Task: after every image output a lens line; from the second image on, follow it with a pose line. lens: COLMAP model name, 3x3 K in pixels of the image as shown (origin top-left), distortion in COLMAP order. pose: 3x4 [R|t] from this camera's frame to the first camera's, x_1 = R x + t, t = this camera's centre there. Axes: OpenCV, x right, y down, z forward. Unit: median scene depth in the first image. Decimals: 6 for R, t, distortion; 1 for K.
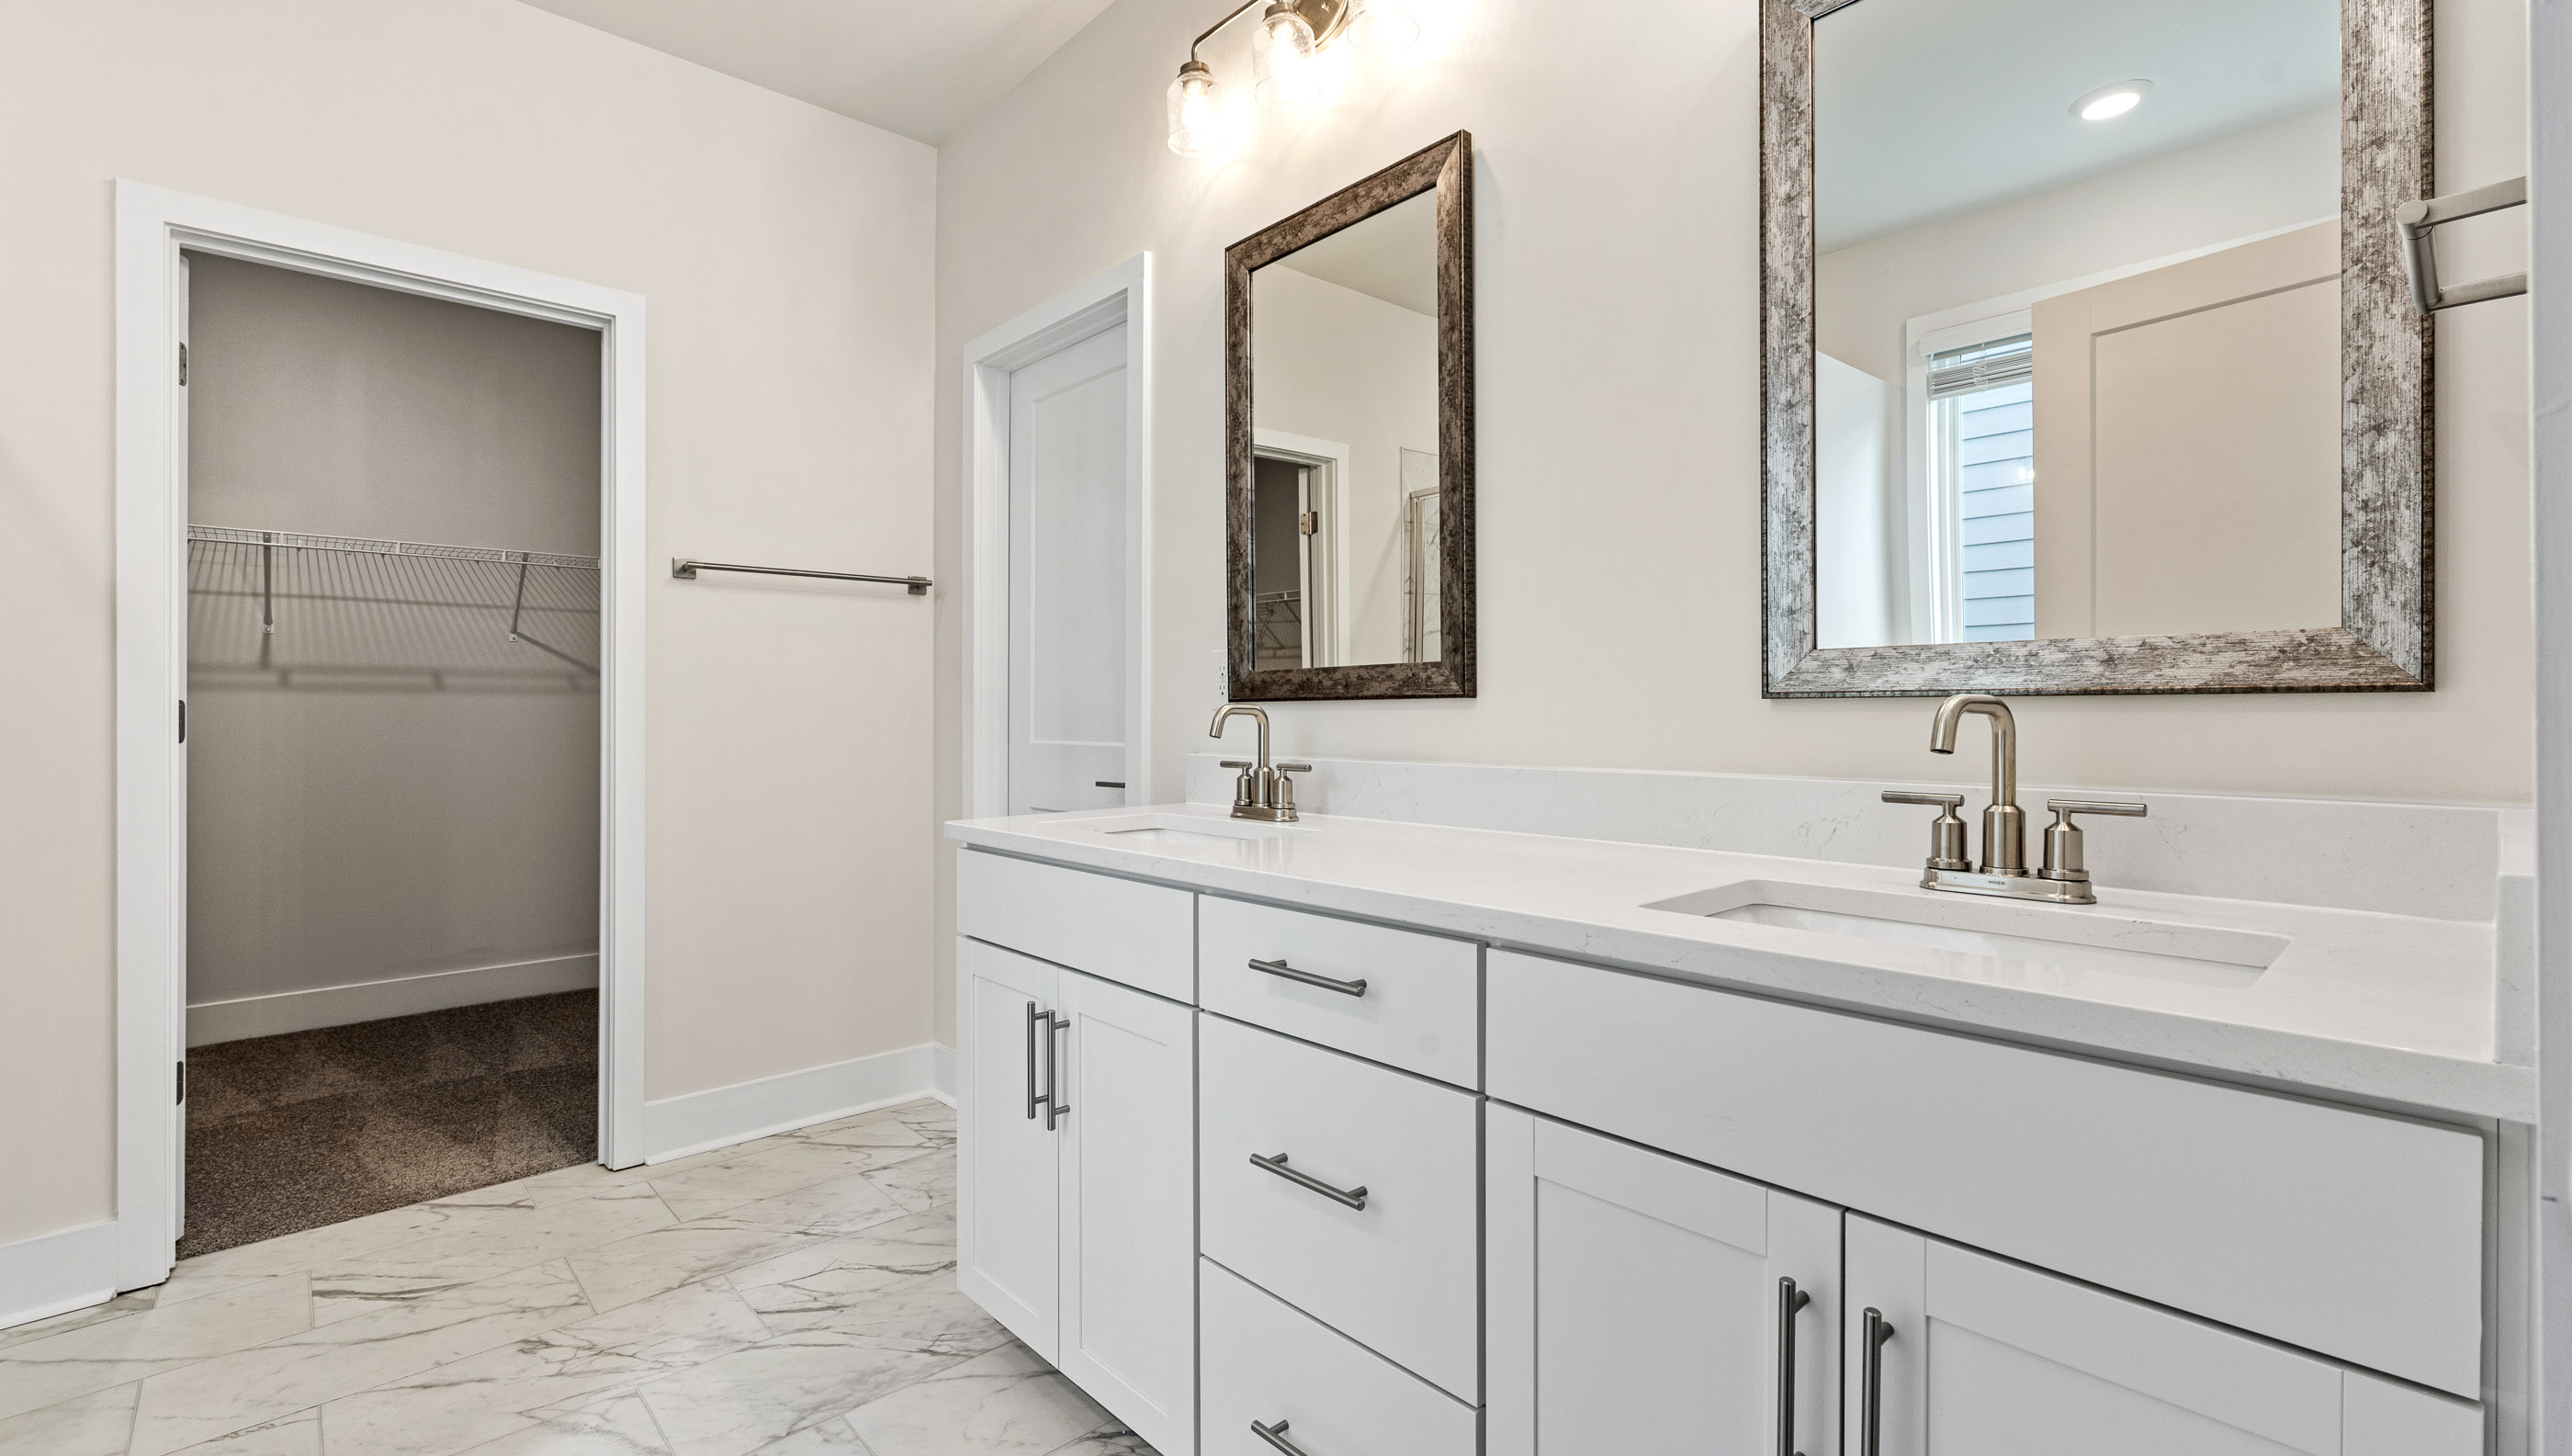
lens RADIAL K [[1128.9, 0, 1288.8], [0, 1128.9, 714.6], [0, 0, 1]] dist [0.000083, 0.000036]
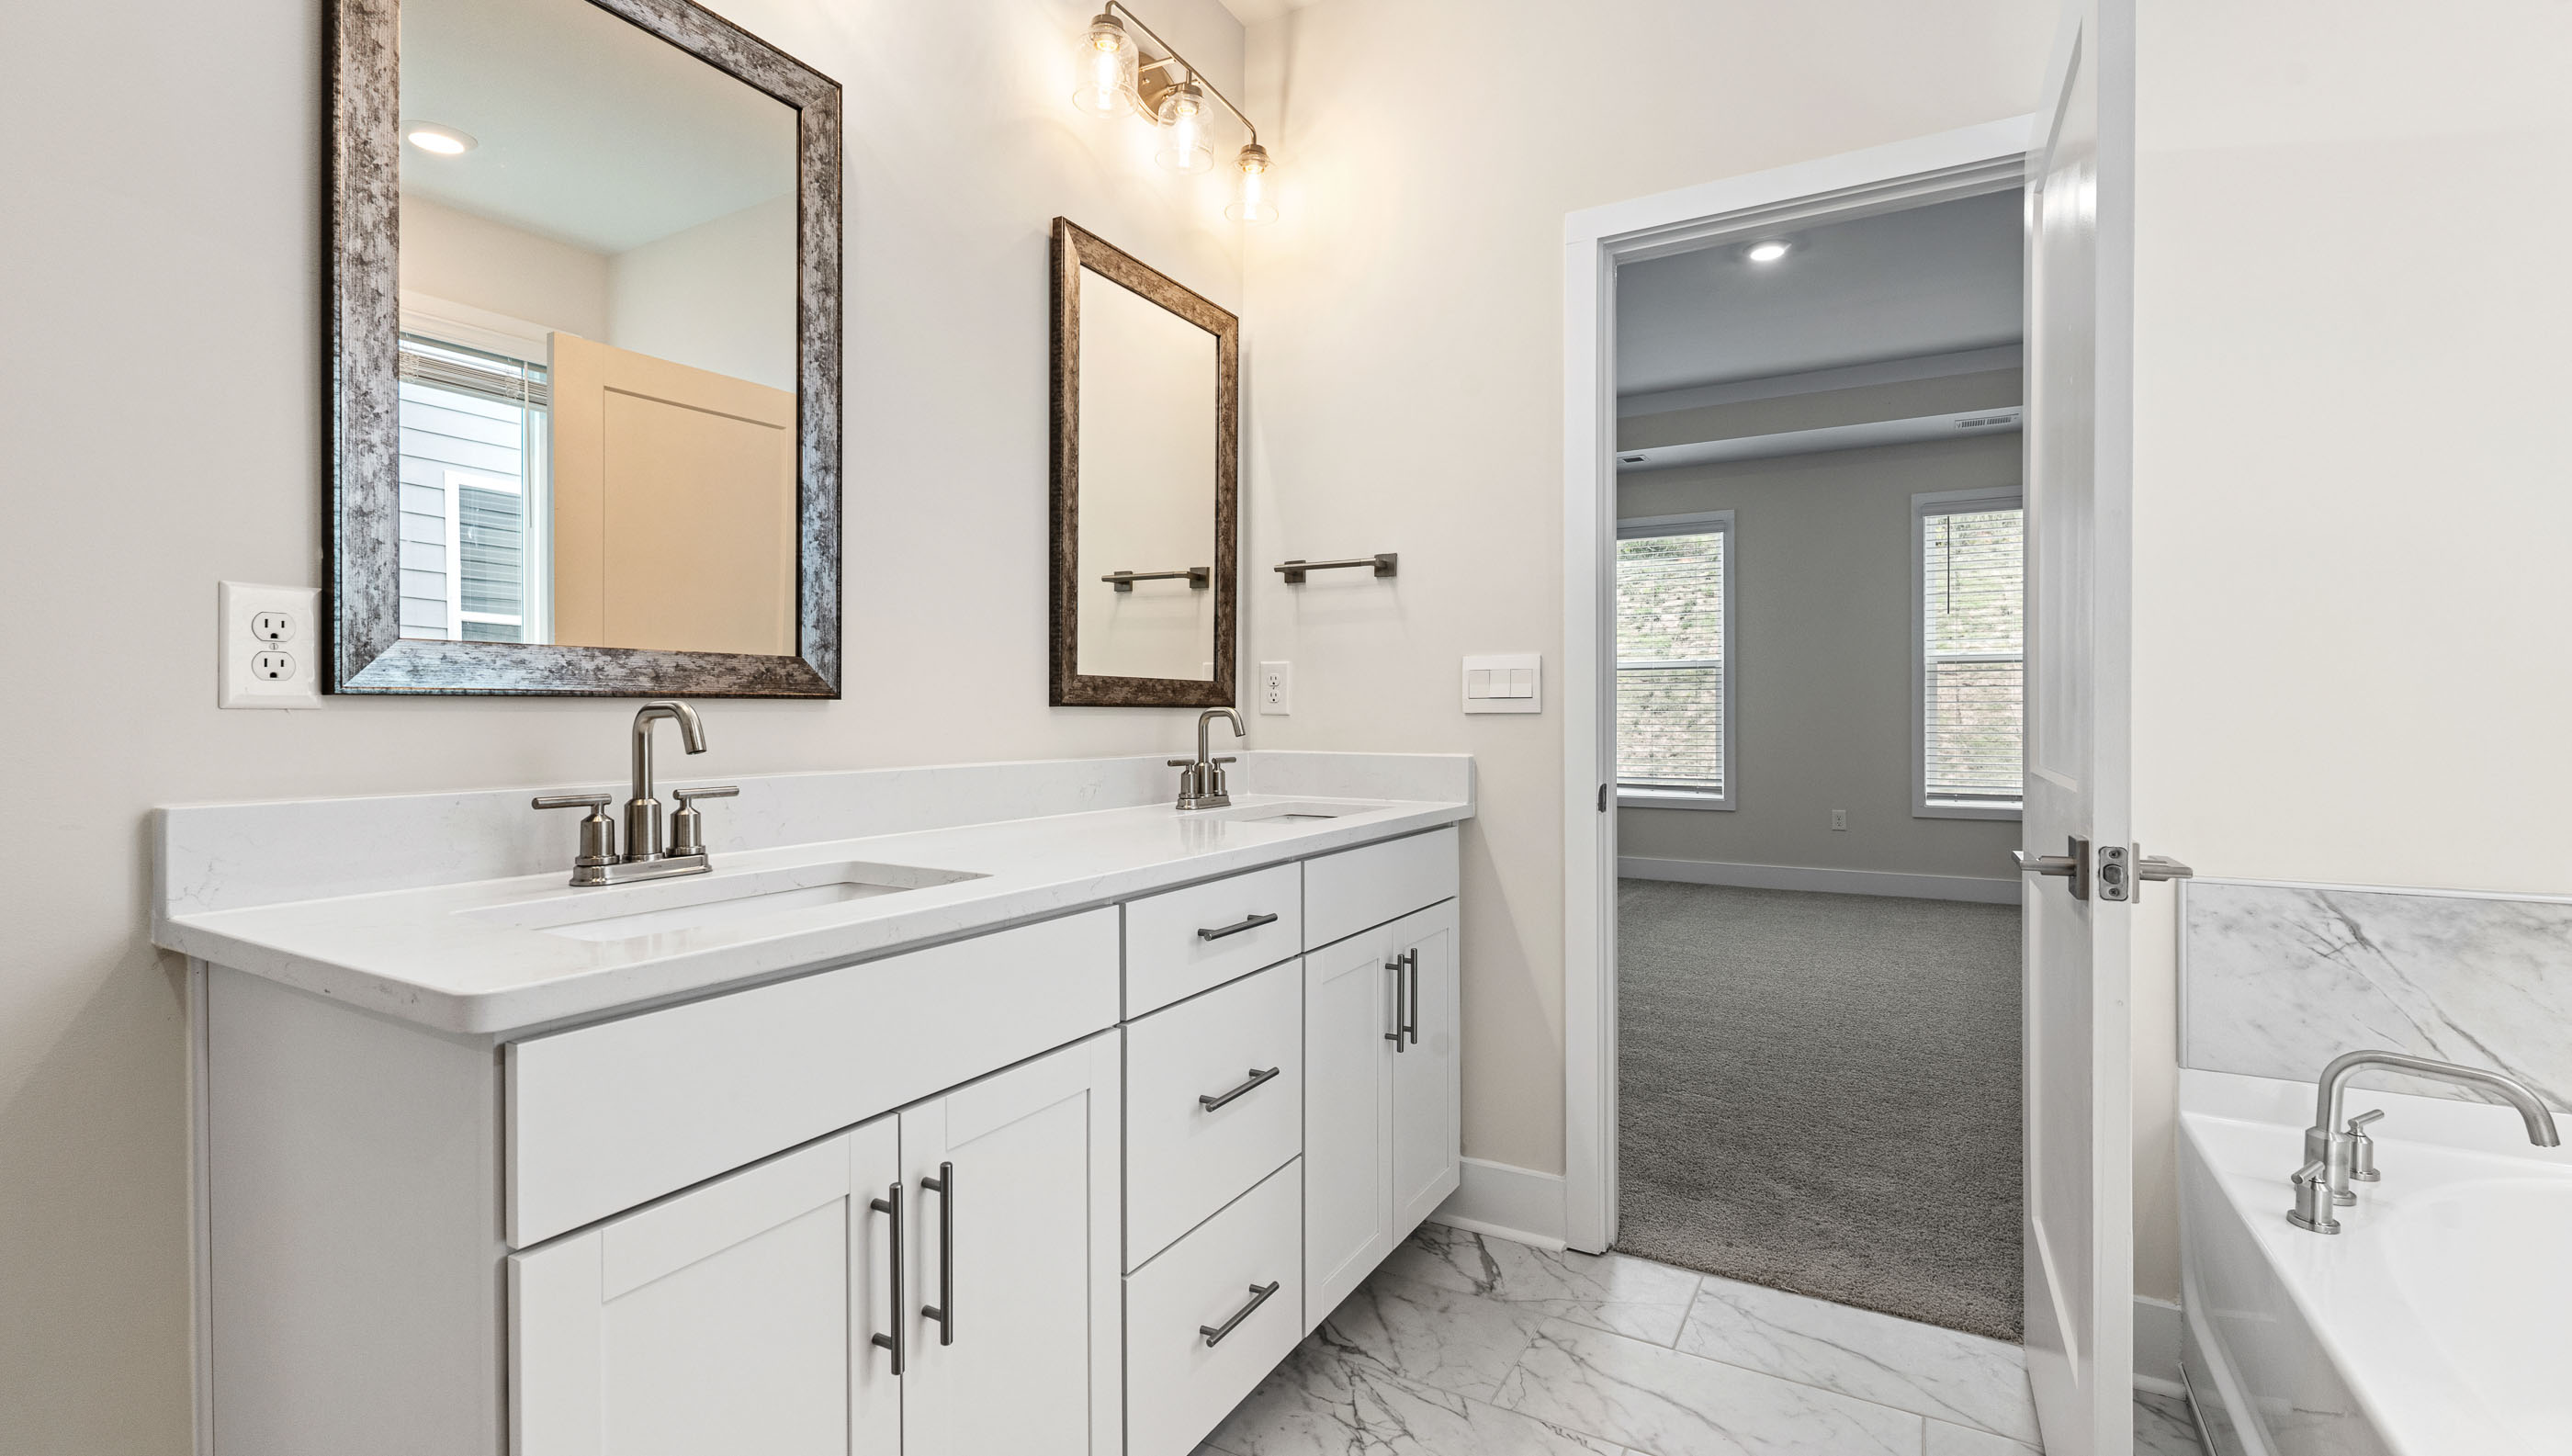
lens RADIAL K [[1128.9, 0, 1267.3], [0, 1128.9, 728.4], [0, 0, 1]] dist [0.000083, 0.000036]
pose [[-0.289903, -0.005589, 0.957040, -0.862503], [0.004639, 0.999963, 0.007245, 0.003414], [-0.957045, 0.006540, -0.289866, 0.969275]]
